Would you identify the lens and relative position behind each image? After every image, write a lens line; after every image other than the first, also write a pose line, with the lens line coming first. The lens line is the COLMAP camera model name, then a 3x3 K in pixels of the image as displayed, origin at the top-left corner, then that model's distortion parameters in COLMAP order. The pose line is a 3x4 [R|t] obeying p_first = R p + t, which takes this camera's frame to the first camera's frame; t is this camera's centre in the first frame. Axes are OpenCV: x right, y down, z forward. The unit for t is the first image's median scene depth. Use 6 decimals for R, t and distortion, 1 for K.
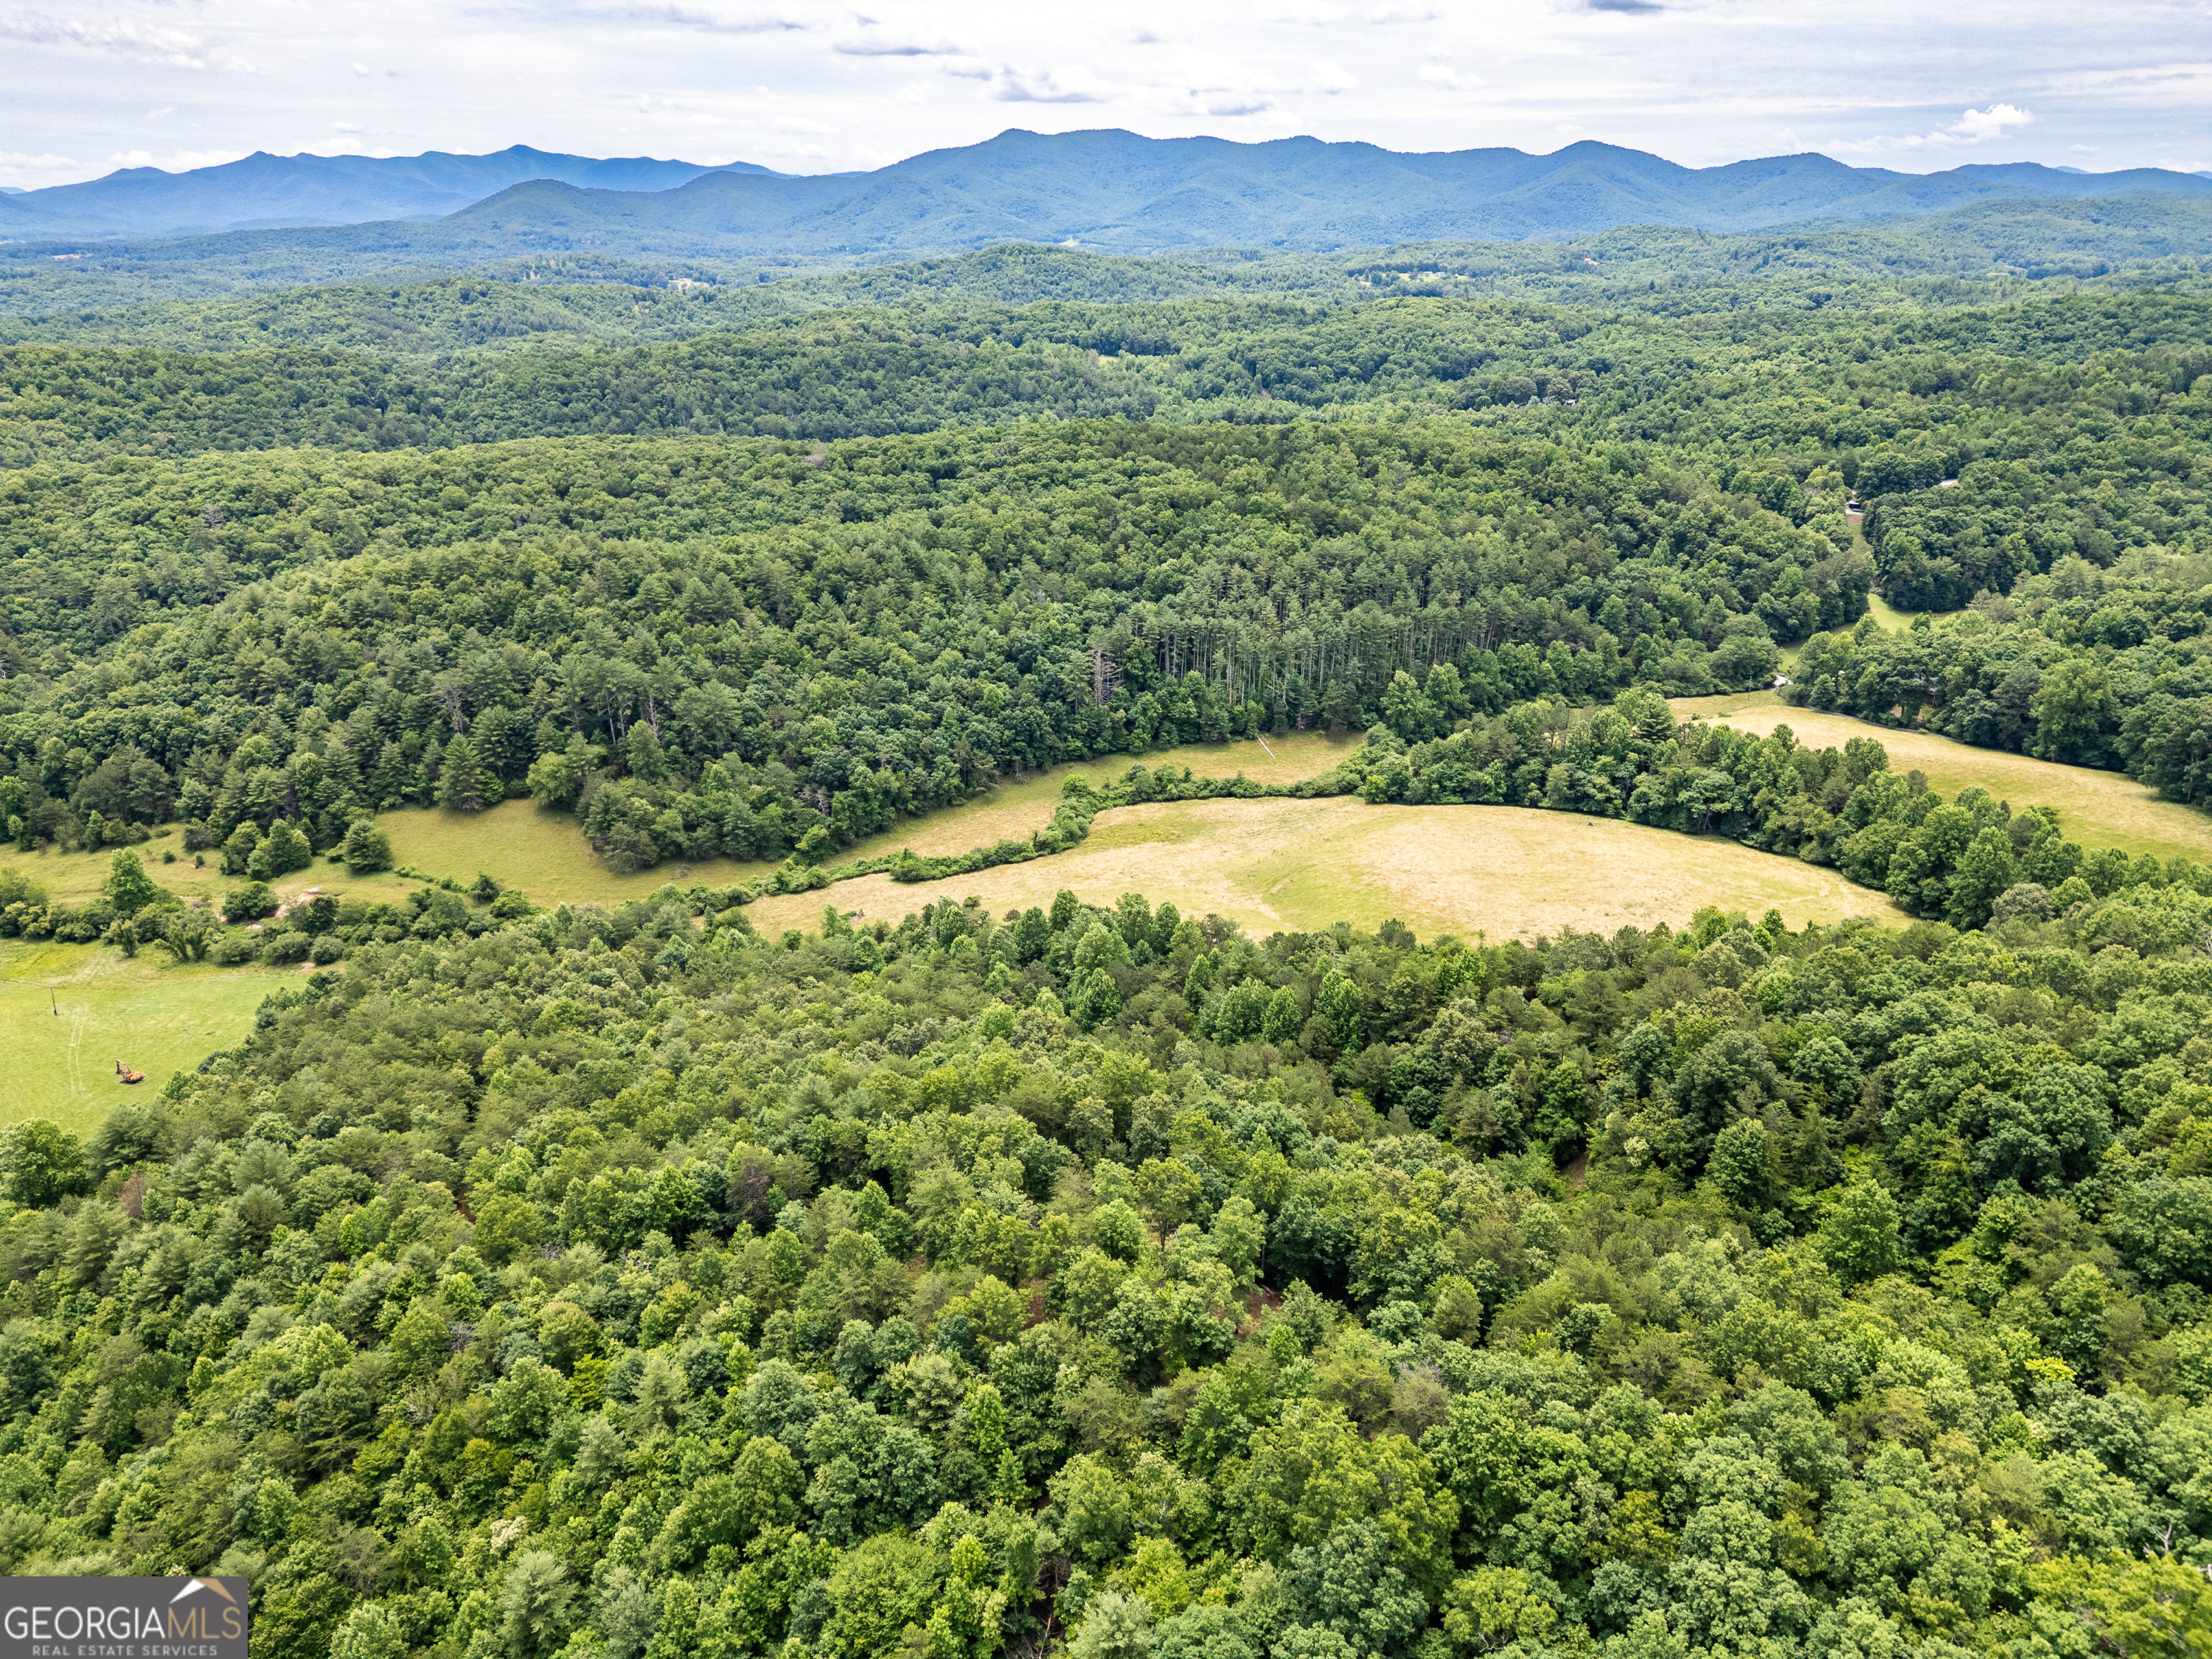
lens RADIAL K [[1503.2, 0, 1110.5], [0, 1503.2, 828.5], [0, 0, 1]] dist [0.059494, -0.046872]
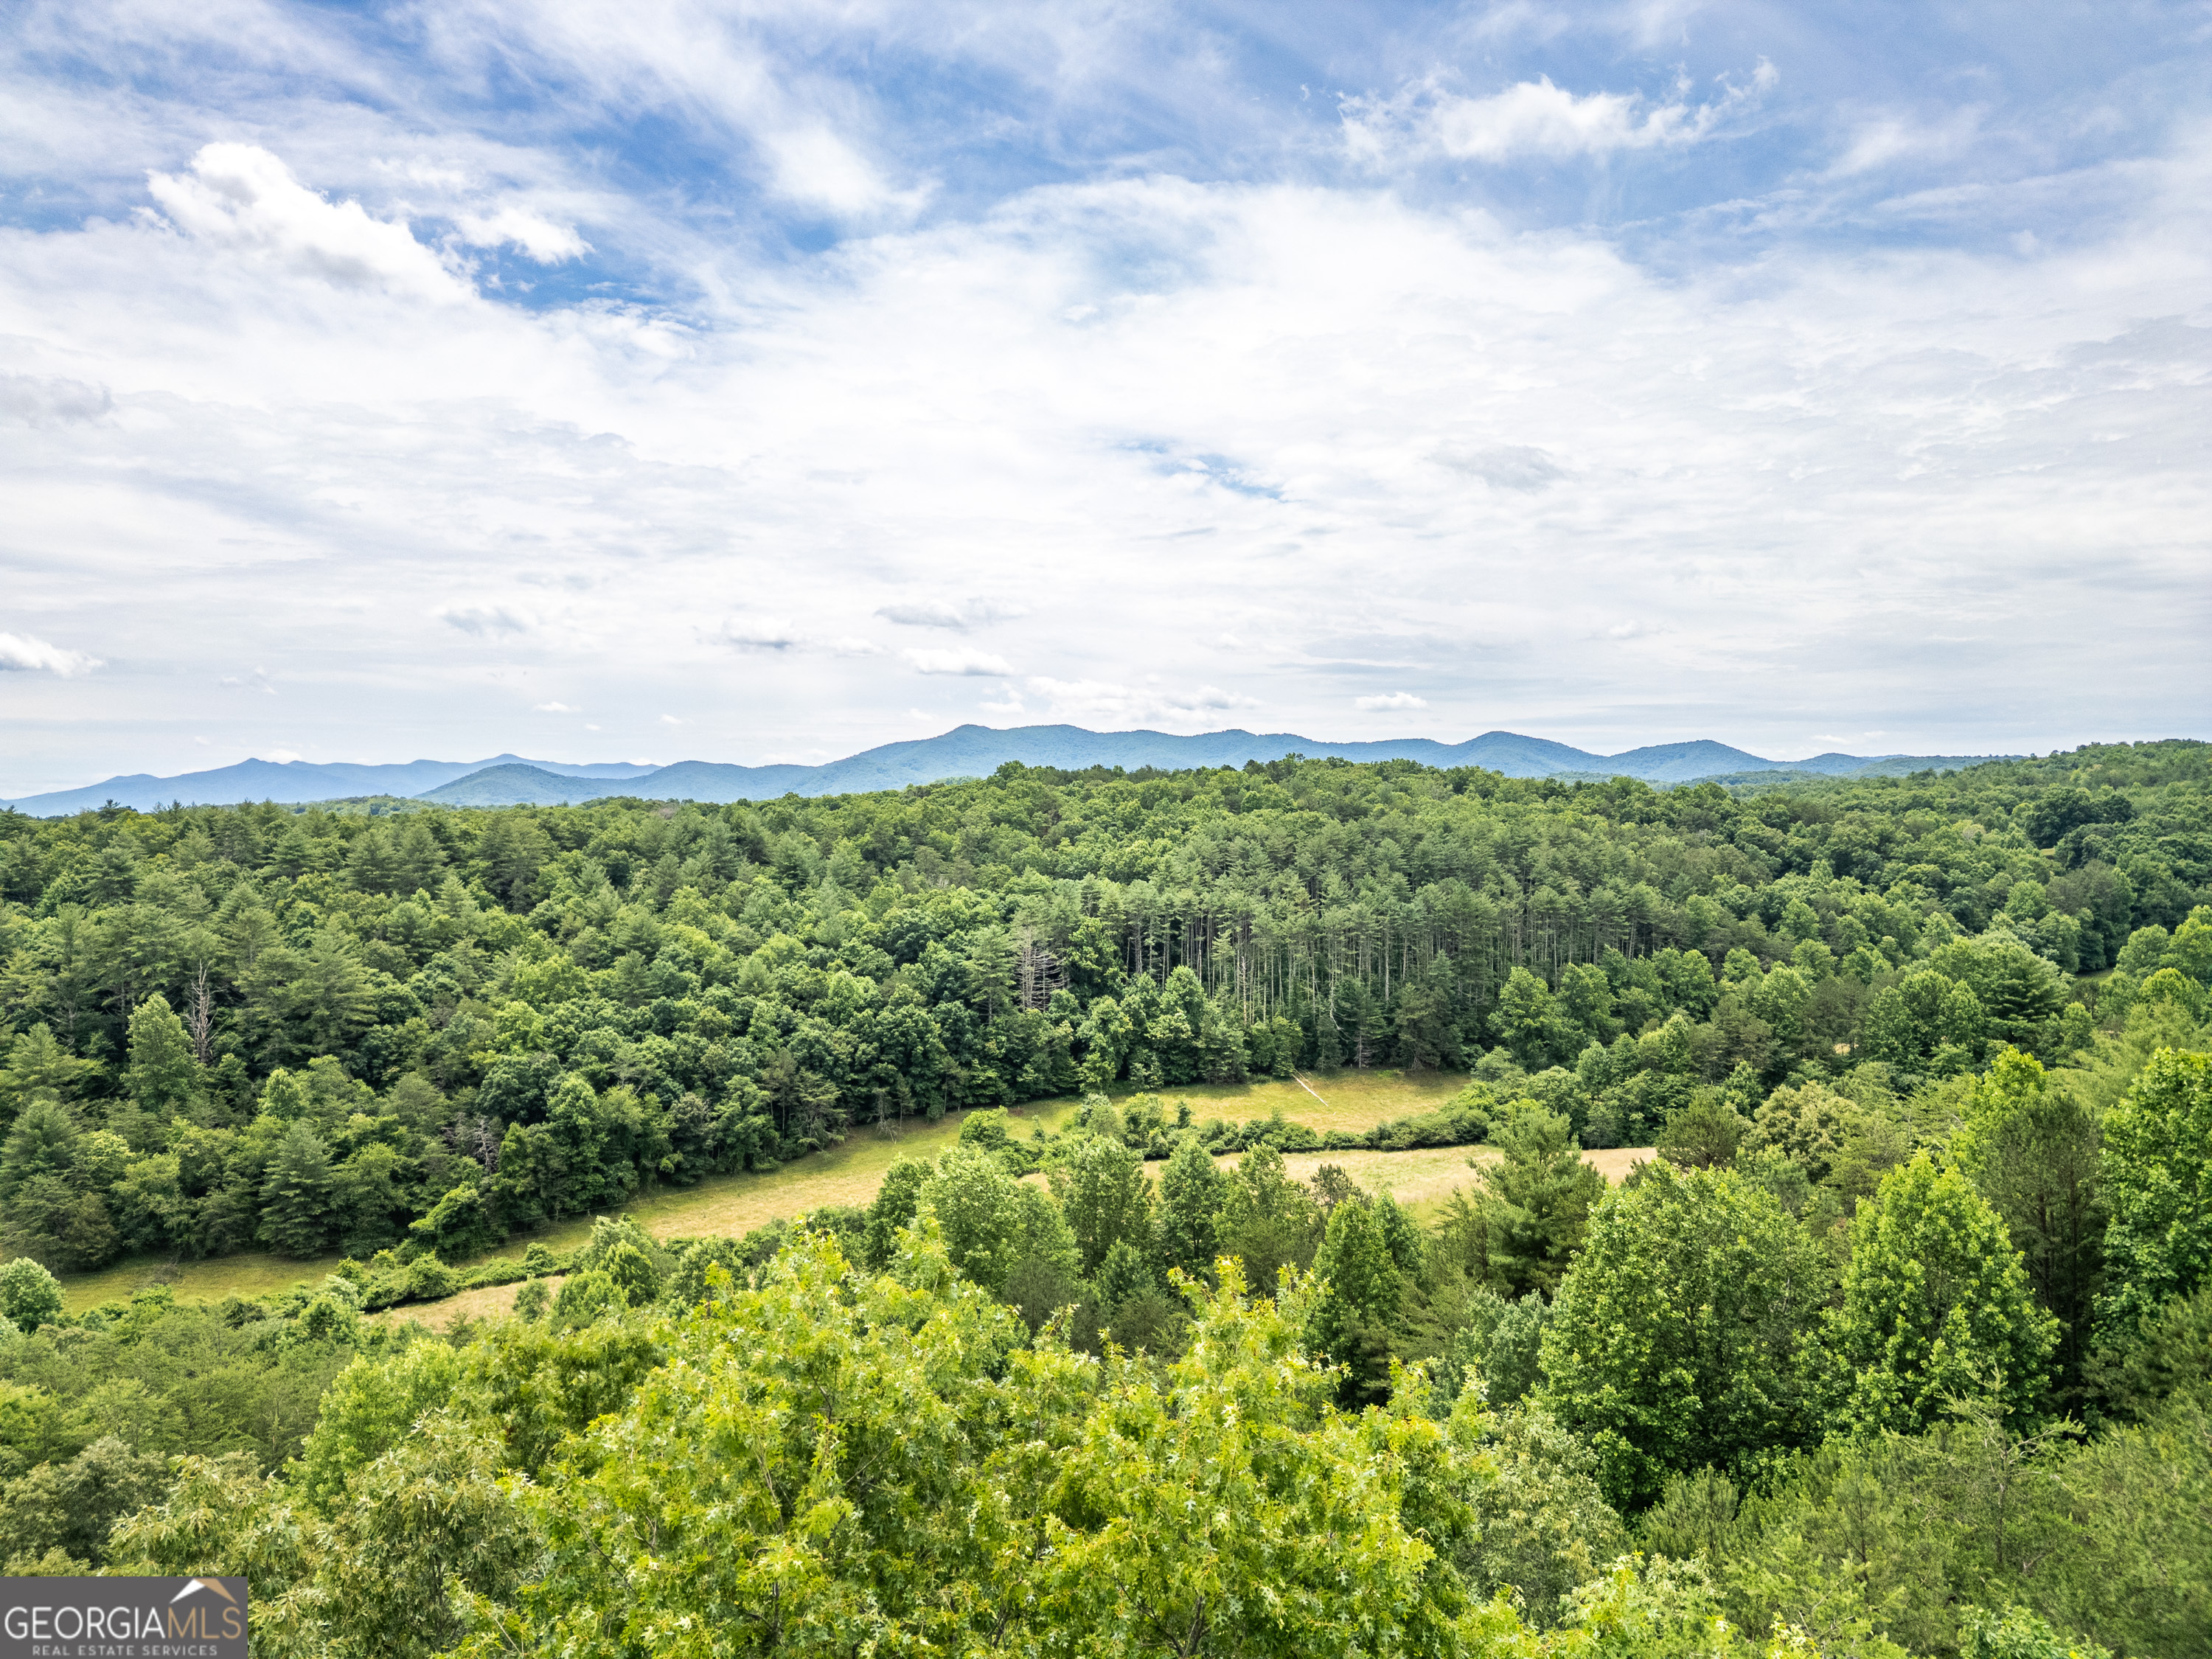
lens RADIAL K [[1503.2, 0, 1092.2], [0, 1503.2, 823.2], [0, 0, 1]] dist [0.059494, -0.046872]
pose [[0.999752, -0.012586, 0.018356, 0.008086], [0.018486, 0.928852, -0.369989, 0.069391], [-0.012393, 0.370237, 0.928855, 0.426460]]
